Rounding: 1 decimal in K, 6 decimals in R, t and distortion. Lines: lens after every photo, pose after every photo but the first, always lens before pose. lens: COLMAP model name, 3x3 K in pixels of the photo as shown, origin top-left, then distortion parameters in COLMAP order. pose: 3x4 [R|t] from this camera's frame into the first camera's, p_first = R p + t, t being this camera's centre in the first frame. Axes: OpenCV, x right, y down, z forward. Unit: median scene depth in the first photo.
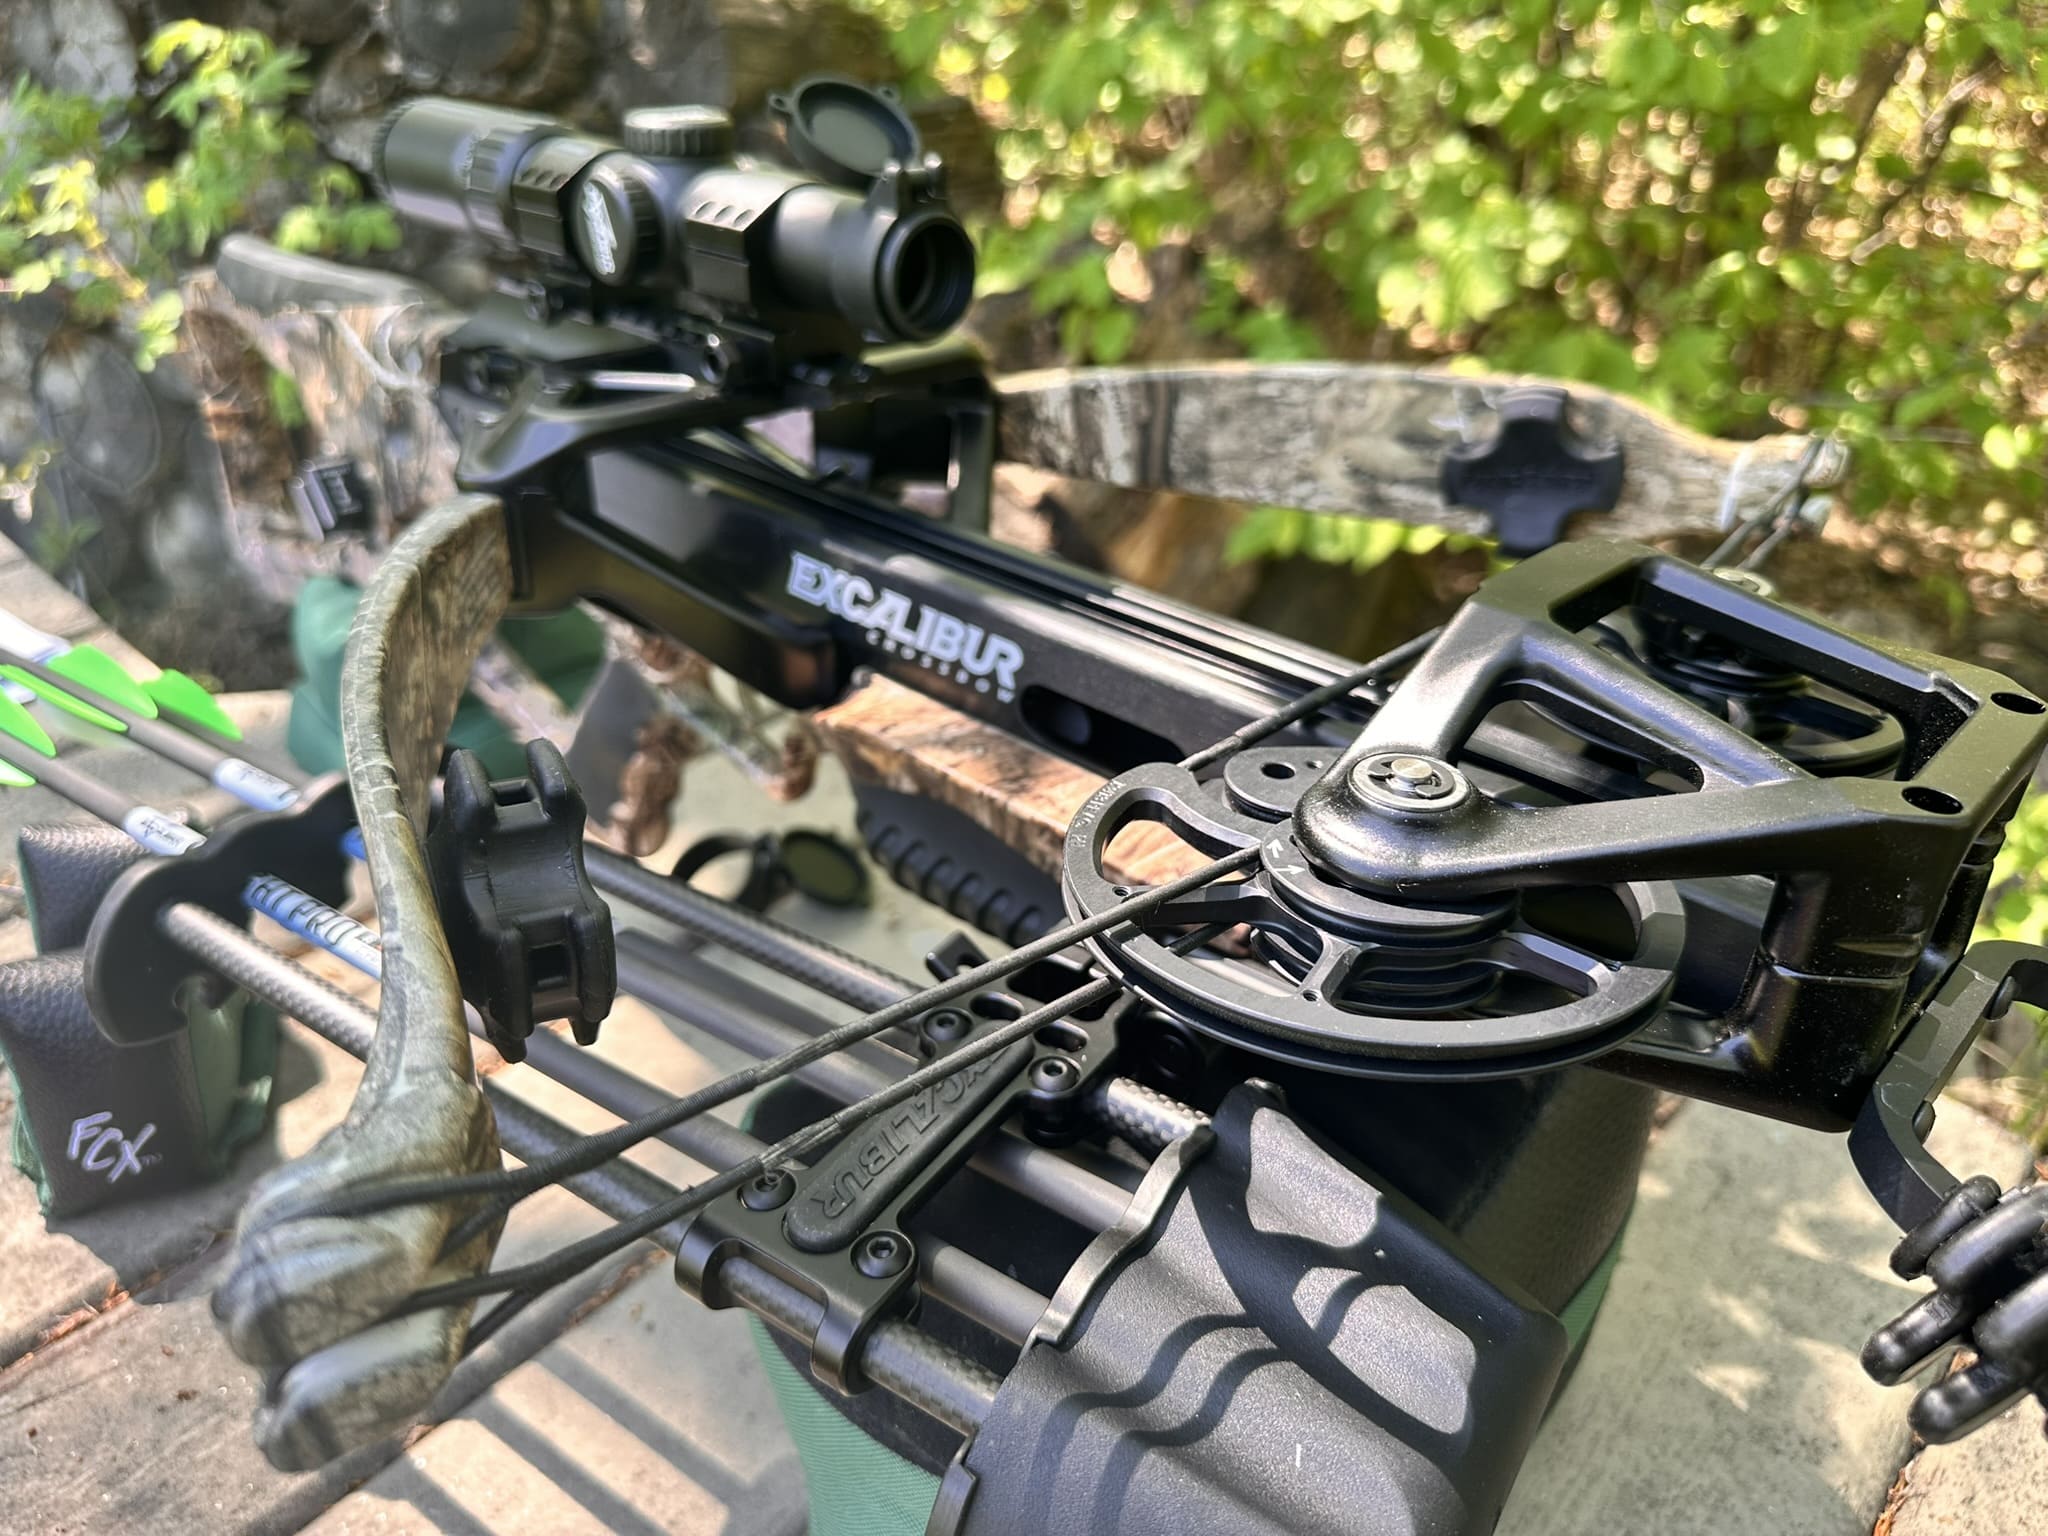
lens RADIAL K [[1521.8, 0, 1035.1], [0, 1521.8, 774.6], [0, 0, 1]] dist [-0.001669, -0.003757]
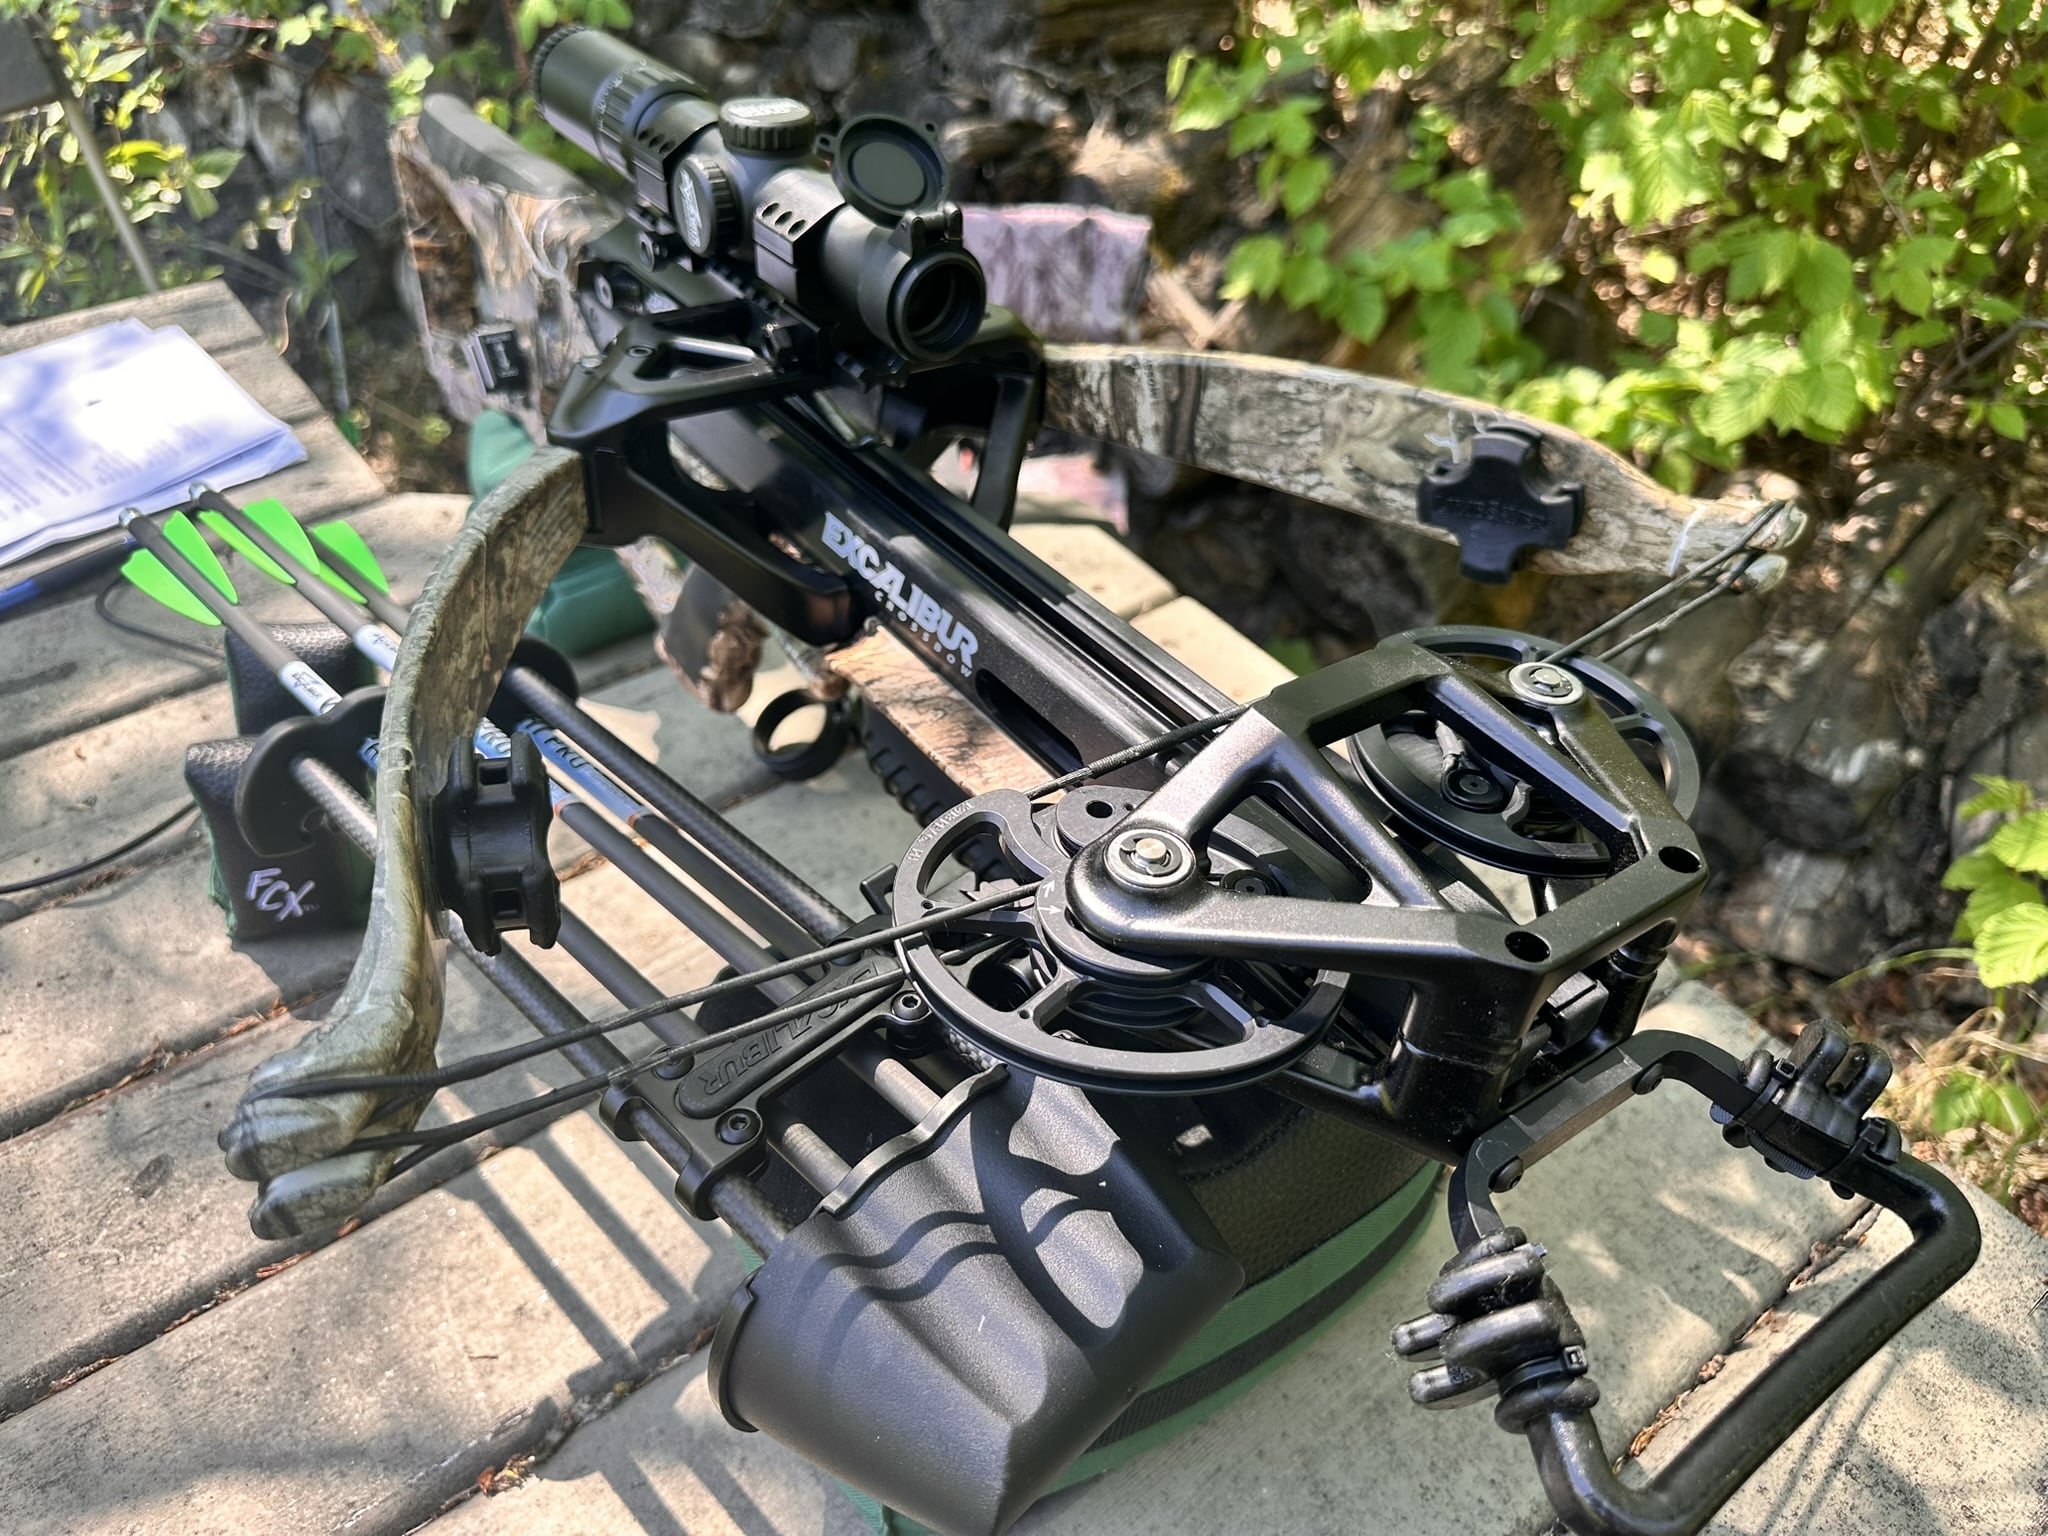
lens RADIAL K [[1465.9, 0, 1018.8], [0, 1465.9, 808.0], [0, 0, 1]] dist [0.050081, -0.082195]
pose [[0.983464, 0.143200, -0.110873, 0.139061], [-0.123823, 0.978428, 0.165371, -0.119767], [0.132162, -0.148907, 0.979980, -0.126026]]
